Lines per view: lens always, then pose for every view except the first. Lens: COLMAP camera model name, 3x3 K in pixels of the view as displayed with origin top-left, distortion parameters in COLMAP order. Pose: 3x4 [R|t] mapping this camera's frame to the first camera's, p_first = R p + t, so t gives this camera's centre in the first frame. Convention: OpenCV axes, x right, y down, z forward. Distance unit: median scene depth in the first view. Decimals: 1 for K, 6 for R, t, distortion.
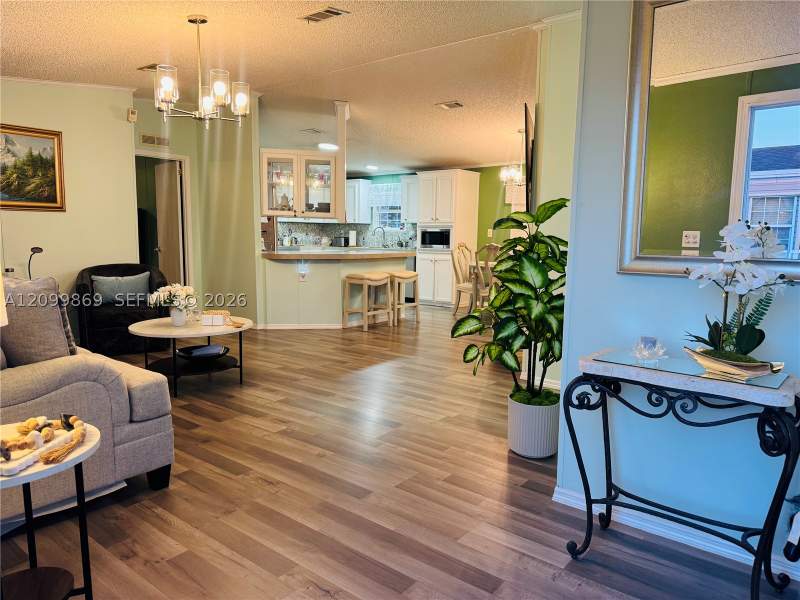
lens RADIAL K [[560.1, 0, 400.0], [0, 560.1, 300.0], [0, 0, 1]] dist [0.246686, 0.000073]
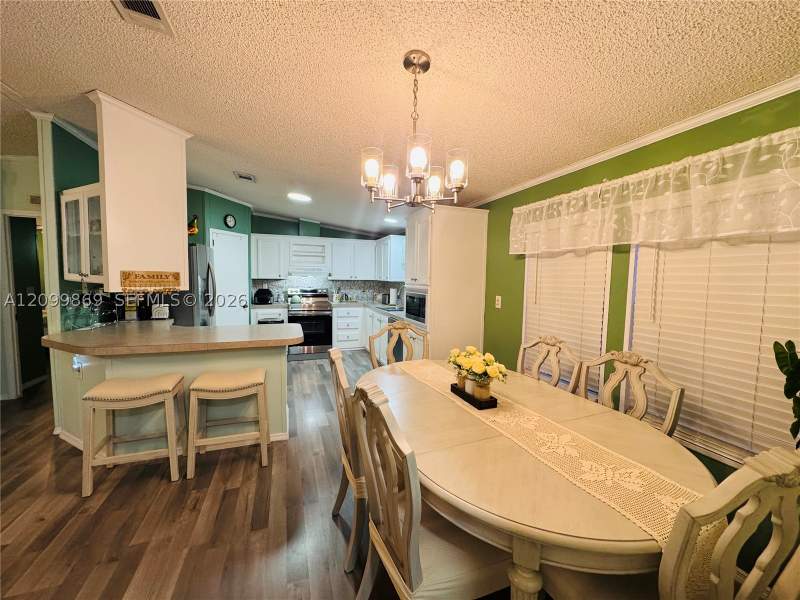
lens RADIAL K [[318.4, 0, 400.0], [0, 318.4, 300.0], [0, 0, 1]] dist [-0.001644, -0.000261]
pose [[0.851633, 0.036510, -0.522866, 0.236610], [-0.064799, 0.997252, -0.035909, -0.095406], [0.520118, 0.064463, 0.851658, 0.608835]]
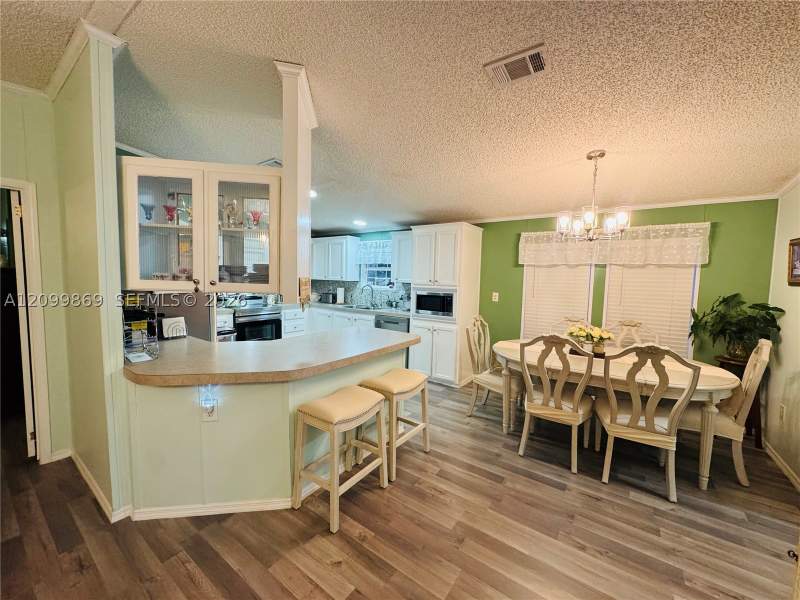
lens RADIAL K [[322.9, 0, 400.0], [0, 322.9, 300.0], [0, 0, 1]] dist [0.001077, 0.000157]
pose [[0.998236, 0.001028, 0.059361, -0.015709], [0.001393, 0.999169, -0.040731, -0.089102], [-0.059354, 0.040742, 0.997405, 0.490149]]
